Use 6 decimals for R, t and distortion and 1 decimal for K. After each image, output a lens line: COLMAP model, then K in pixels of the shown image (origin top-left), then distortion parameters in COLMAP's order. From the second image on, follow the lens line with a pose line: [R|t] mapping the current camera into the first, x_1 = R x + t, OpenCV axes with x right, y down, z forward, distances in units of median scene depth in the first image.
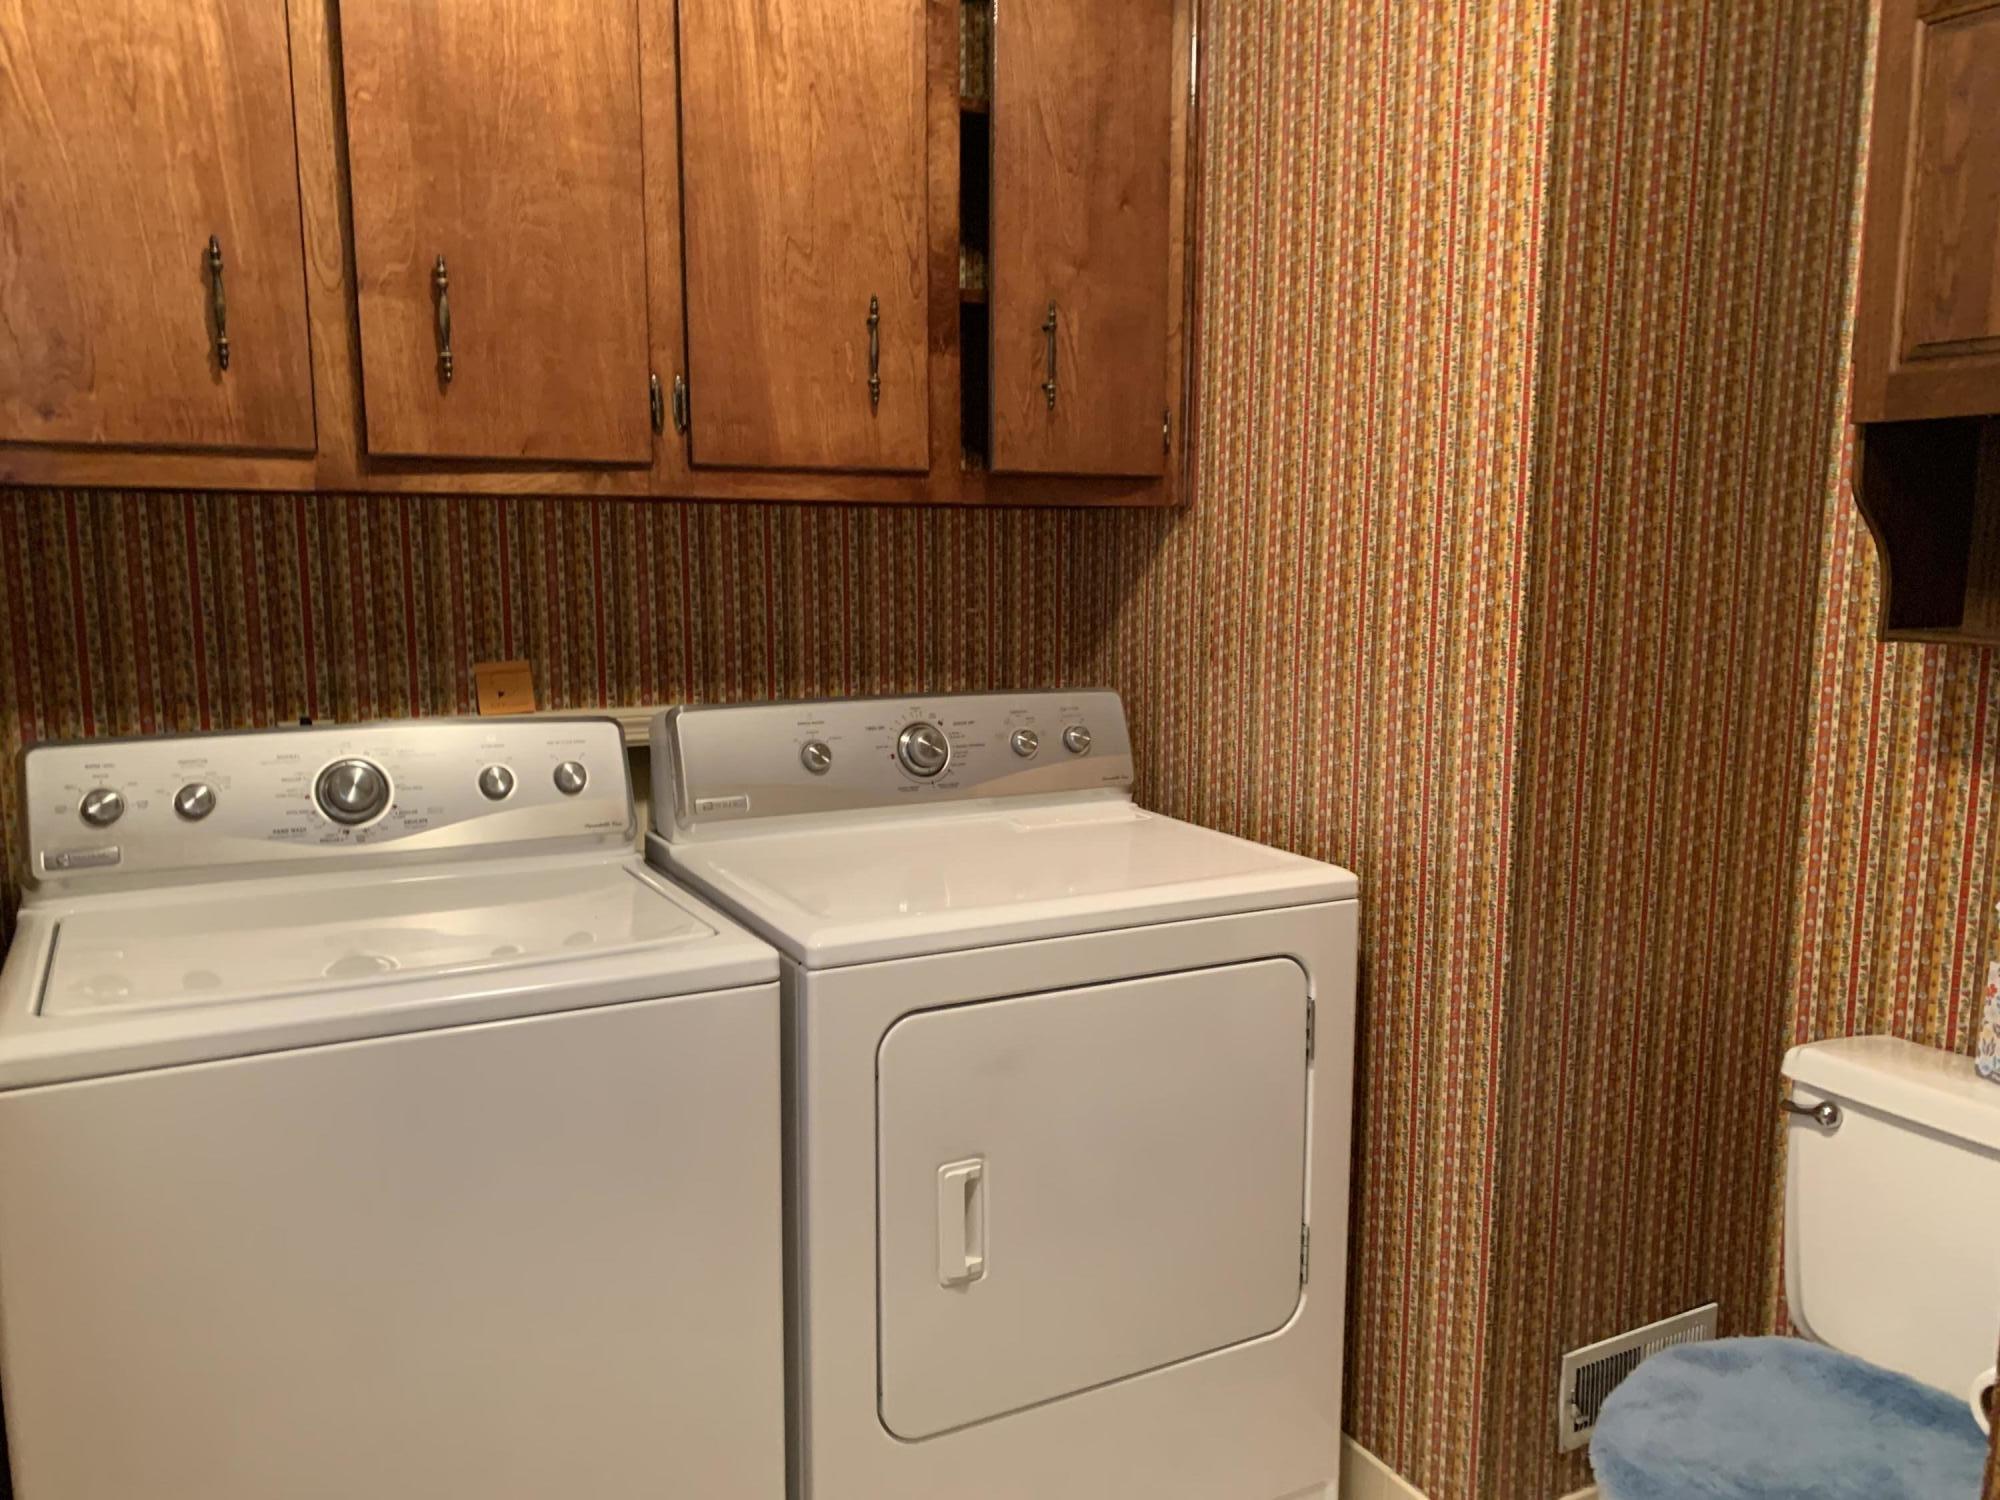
lens RADIAL K [[1521.9, 0, 1014.8], [0, 1521.9, 751.1], [0, 0, 1]] dist [0.031711, -0.033768]
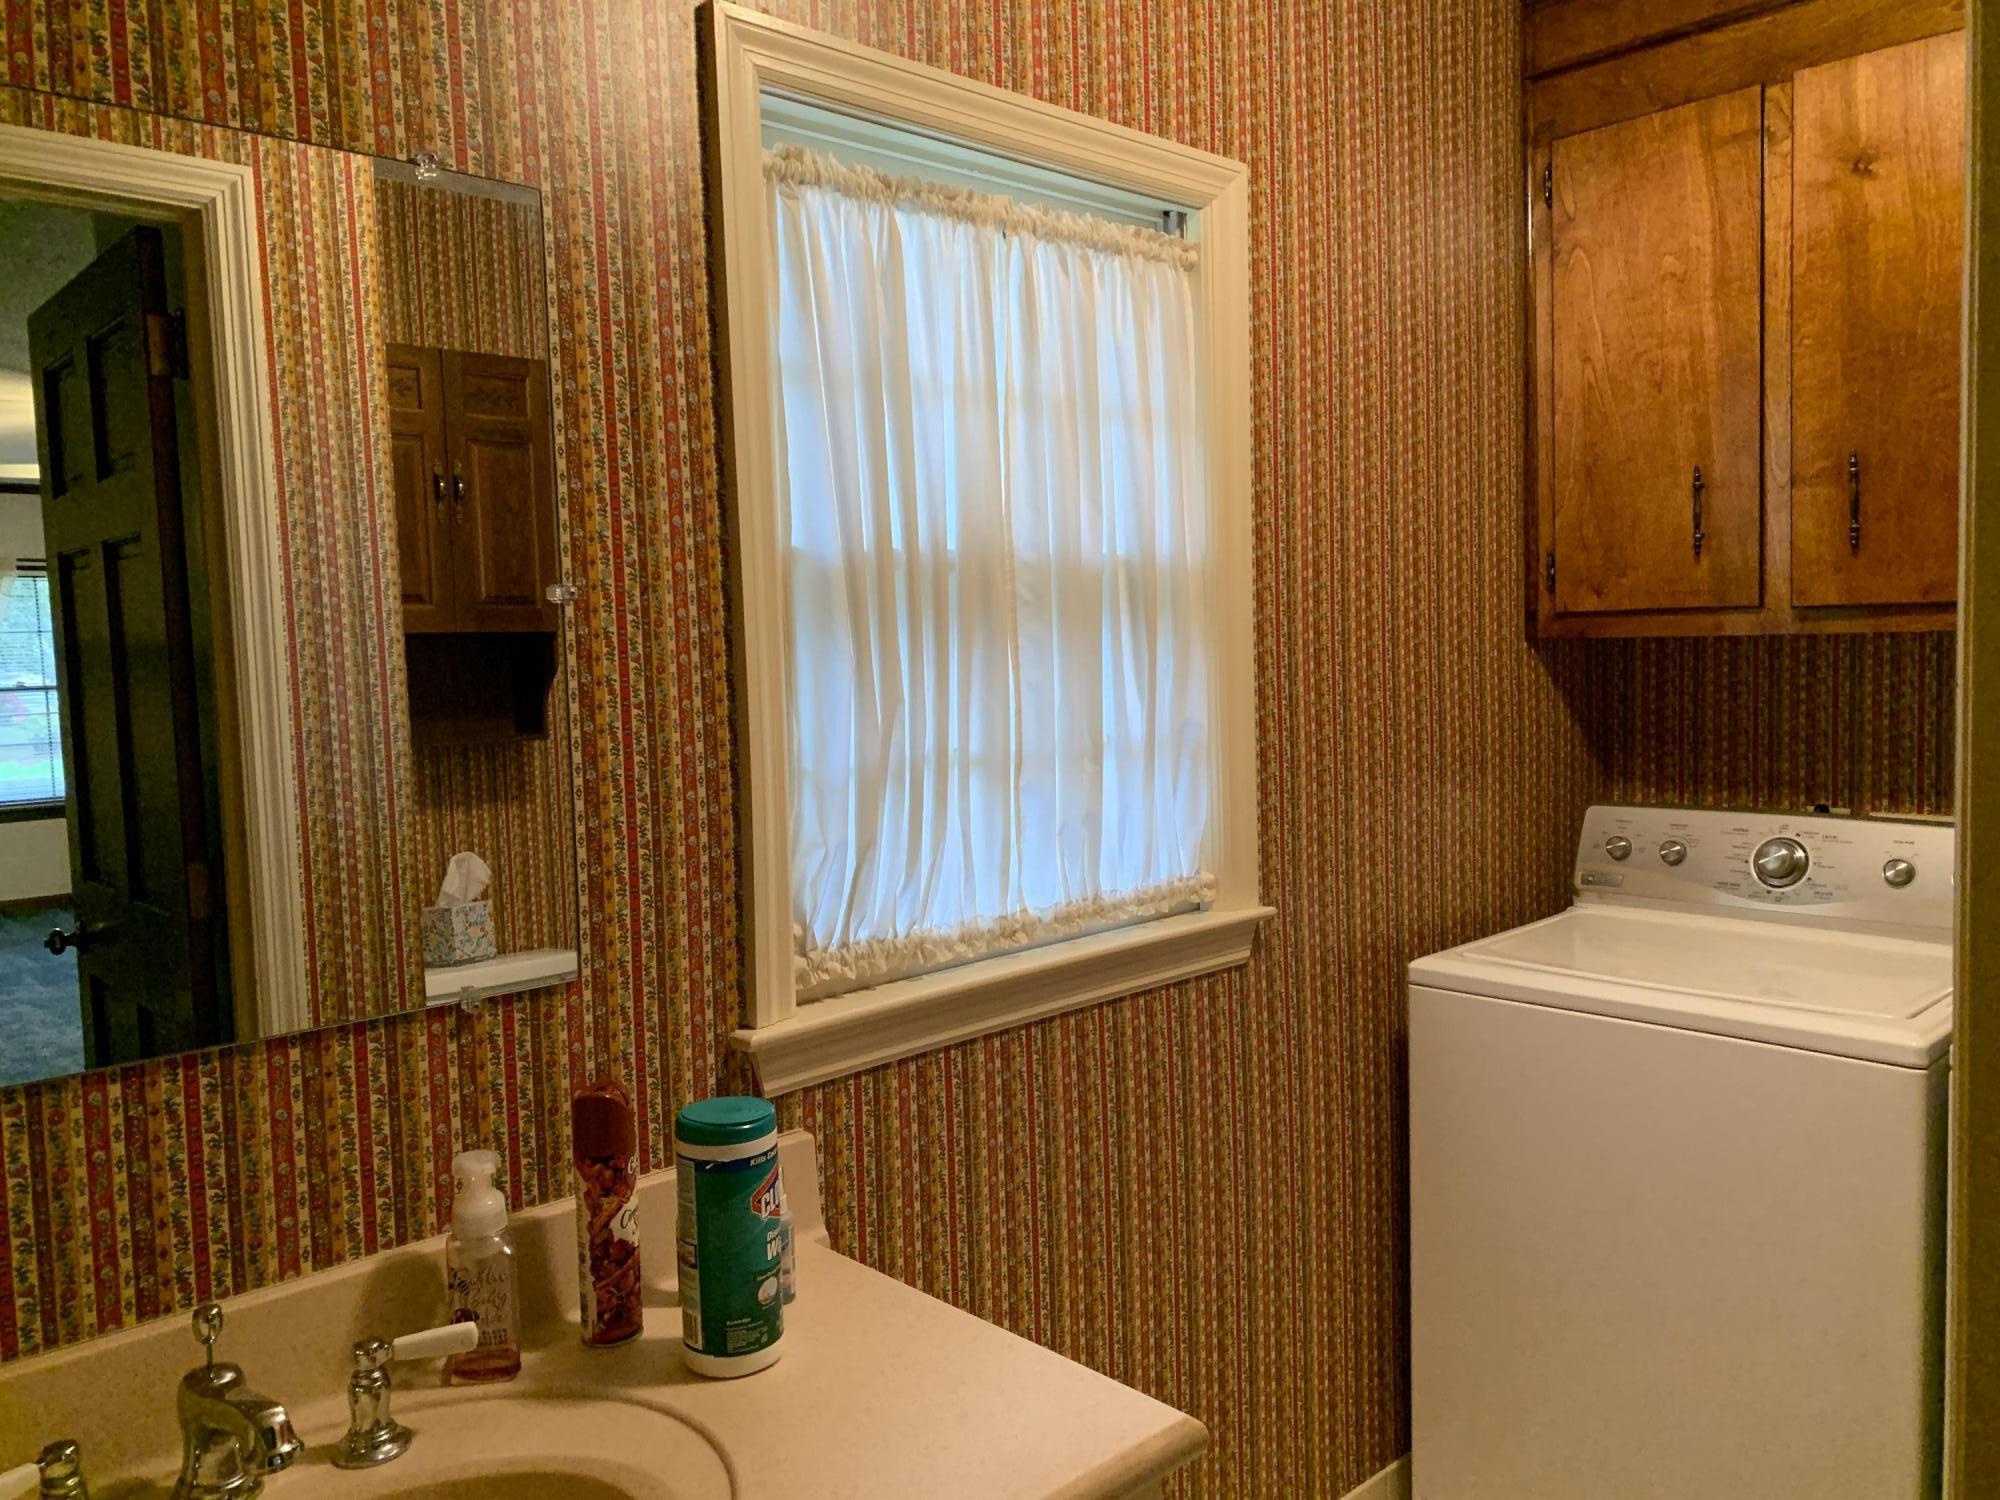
lens RADIAL K [[1521.9, 0, 1014.8], [0, 1521.9, 751.1], [0, 0, 1]] dist [0.031711, -0.033768]
pose [[0.259166, 0.062467, -0.963811, 0.676116], [-0.110207, 0.993301, 0.034744, -0.043201], [0.959525, 0.097214, 0.264314, 0.022180]]
